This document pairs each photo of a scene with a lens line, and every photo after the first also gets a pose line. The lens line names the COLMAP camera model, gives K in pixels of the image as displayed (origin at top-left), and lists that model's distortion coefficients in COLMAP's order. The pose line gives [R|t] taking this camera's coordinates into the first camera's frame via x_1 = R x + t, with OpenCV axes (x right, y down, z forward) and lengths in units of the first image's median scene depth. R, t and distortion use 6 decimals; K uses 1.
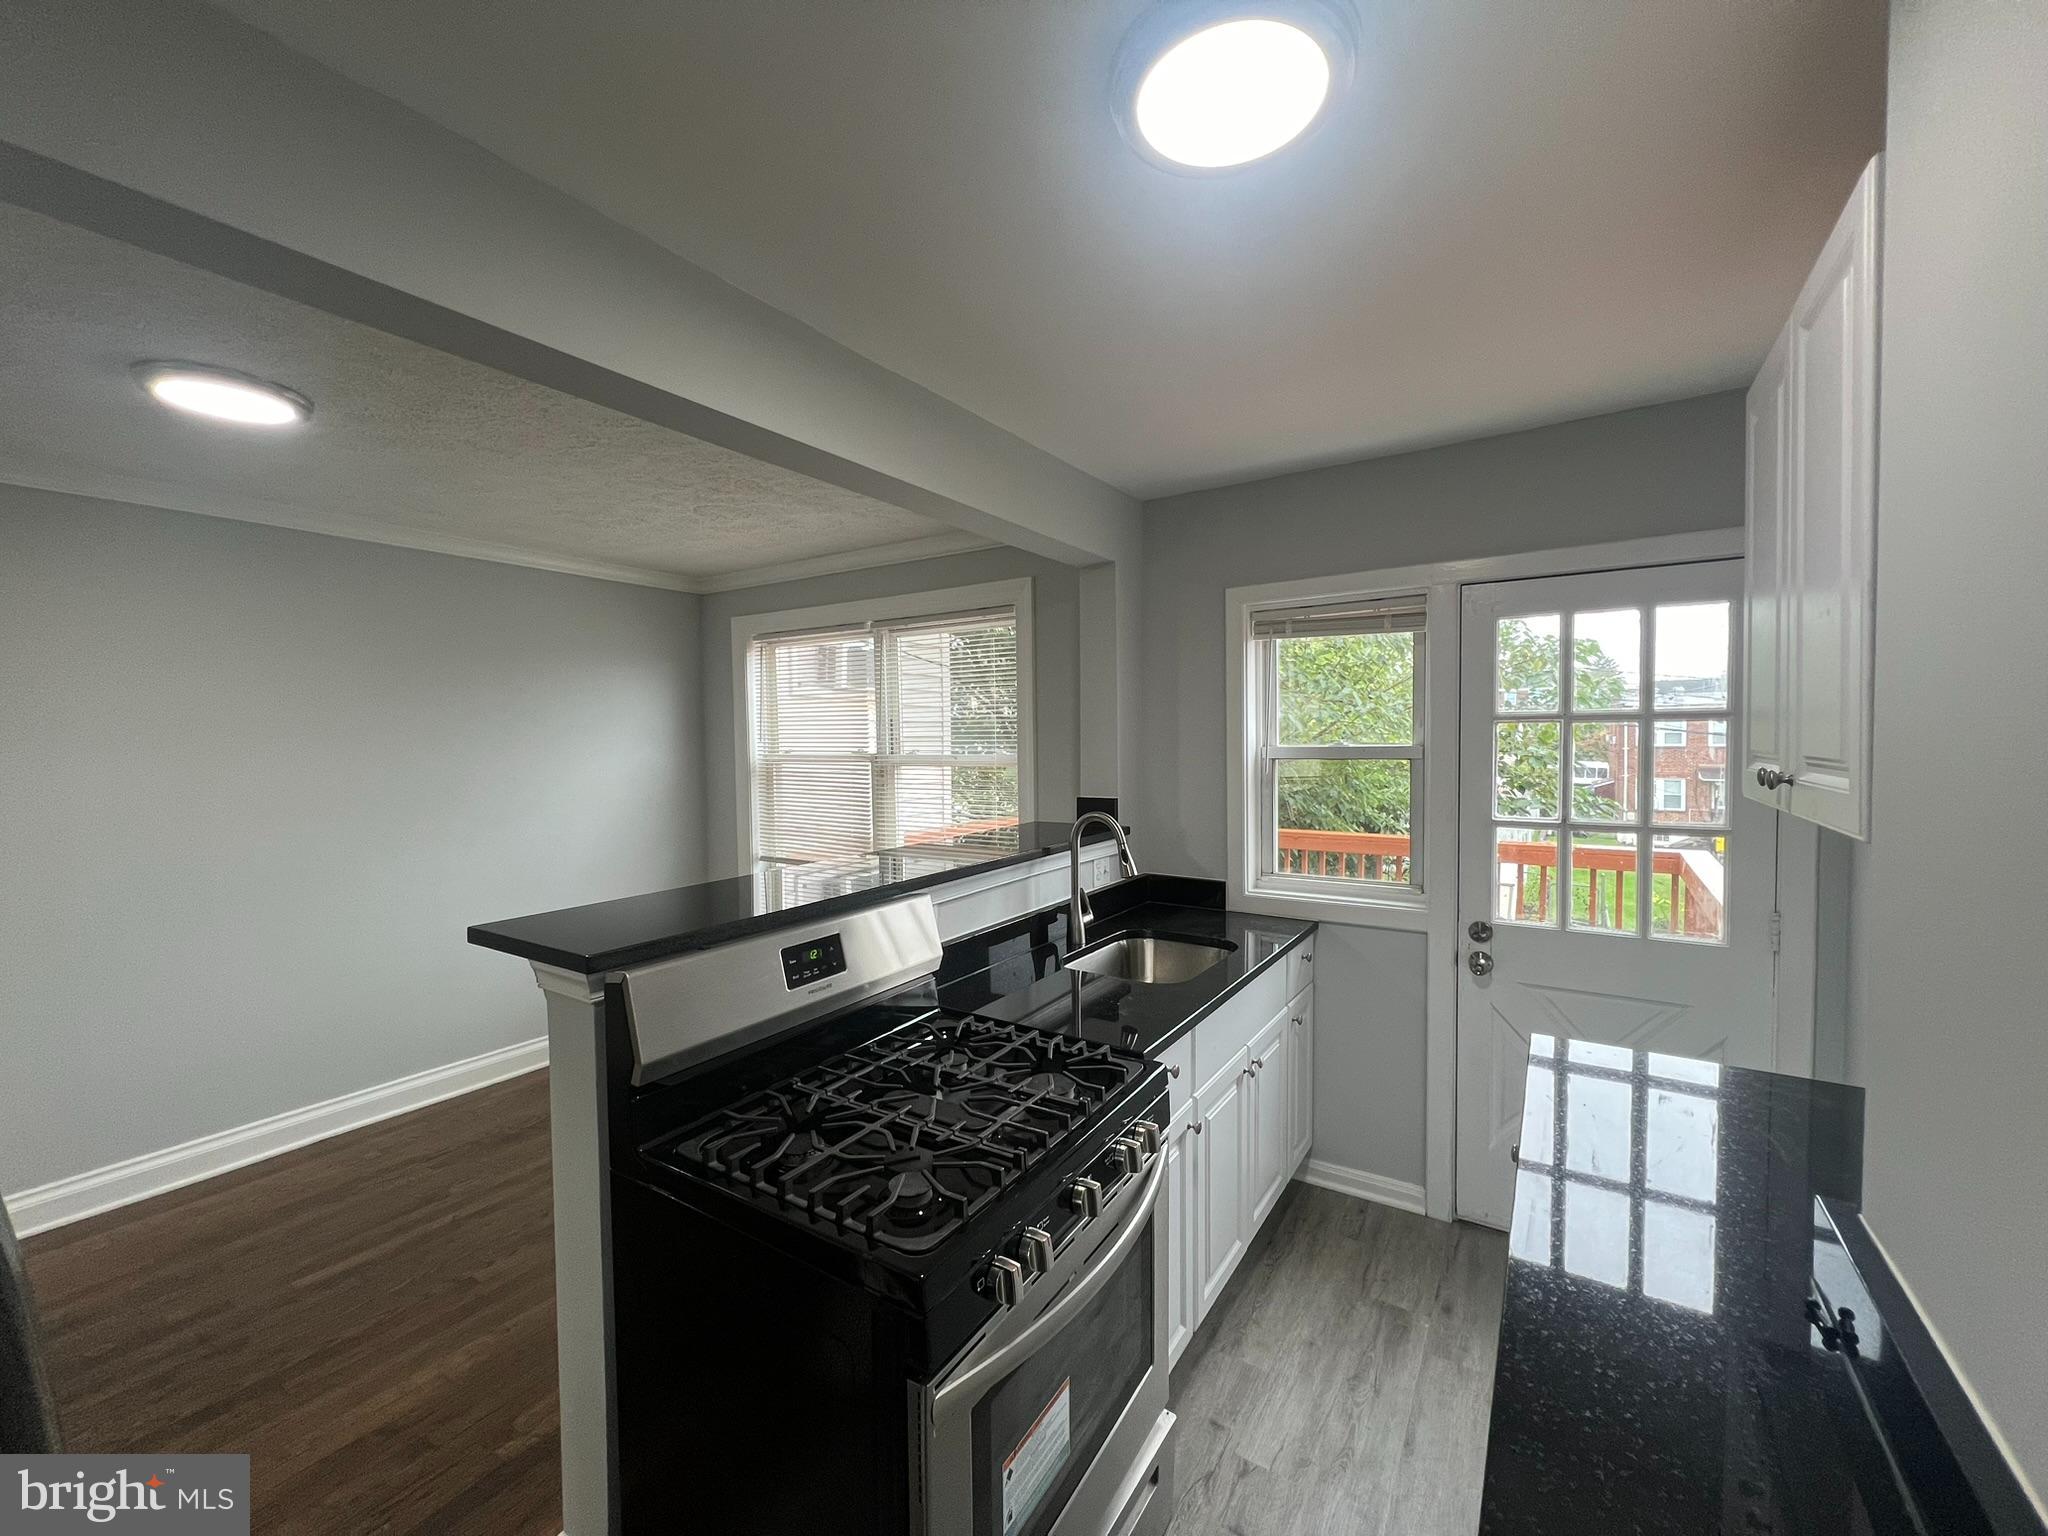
lens RADIAL K [[820.1, 0, 1026.8], [0, 820.1, 763.6], [0, 0, 1]] dist [-0.001685, 0.000287]
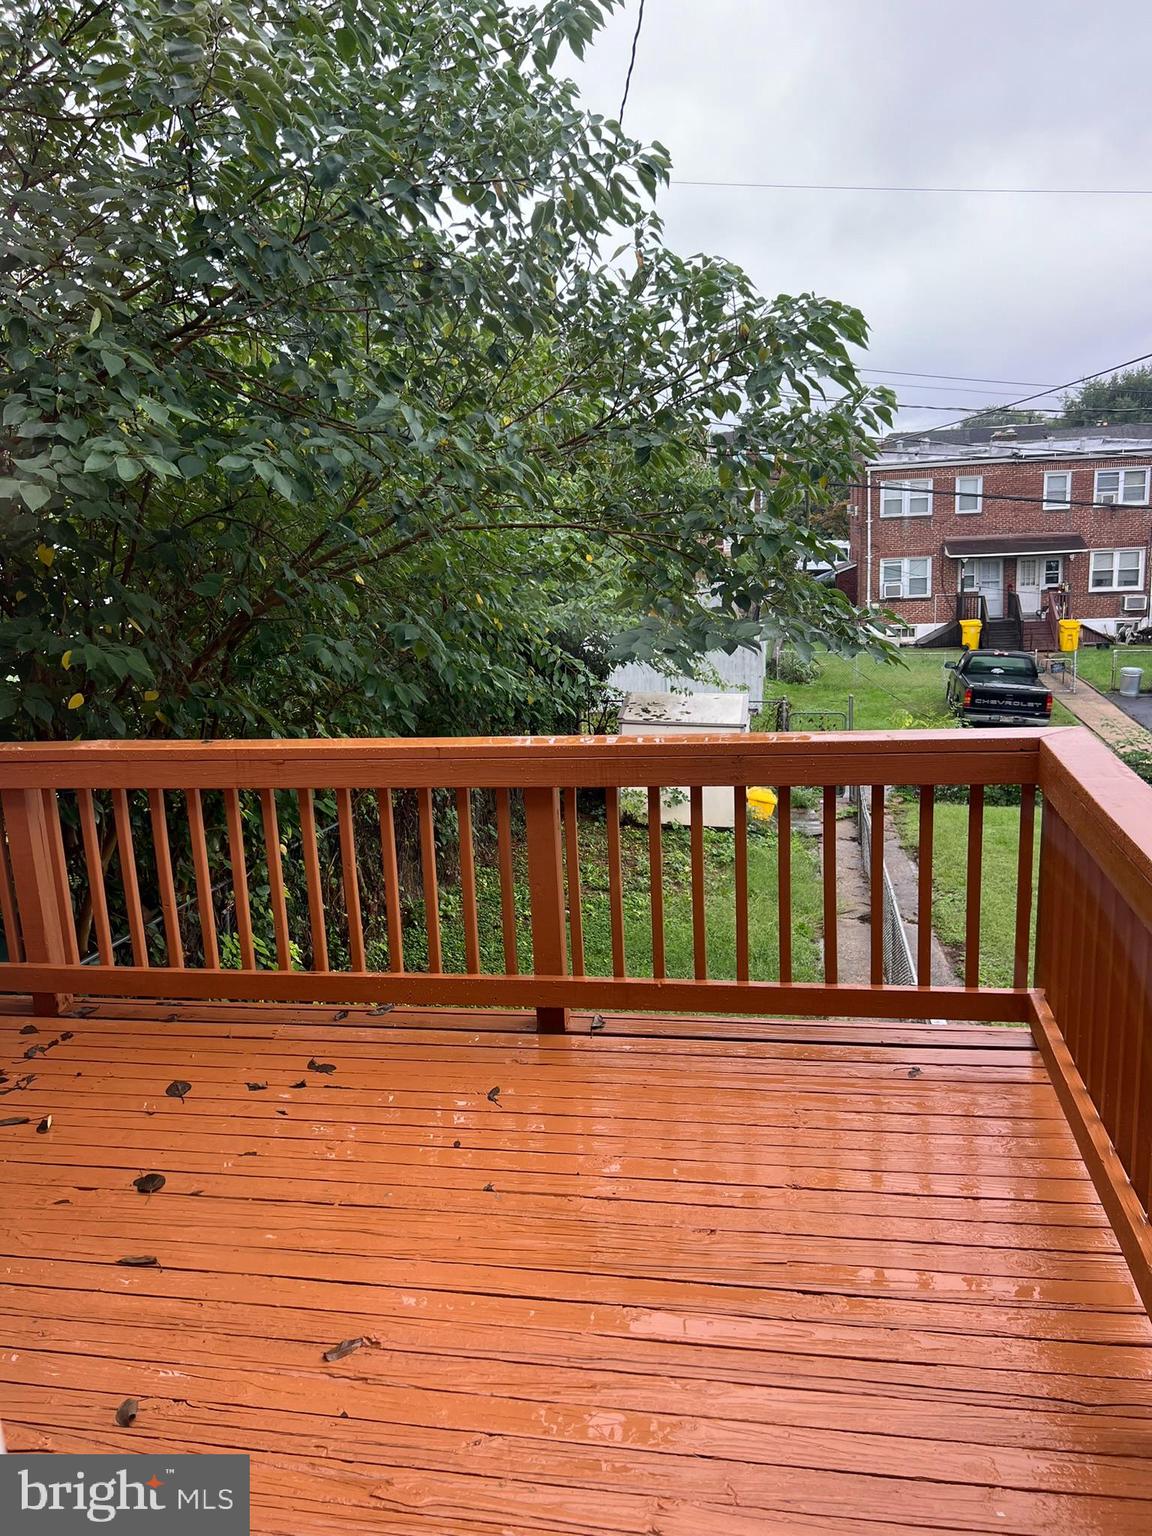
lens RADIAL K [[1158.4, 0, 575.7], [0, 1158.4, 770.5], [0, 0, 1]] dist [0.014165, 0.002377]
pose [[0.922340, -0.117931, 0.367942, 0.218153], [0.053103, 0.981936, 0.181609, -0.003053], [-0.382713, -0.147967, 0.911941, 0.347718]]
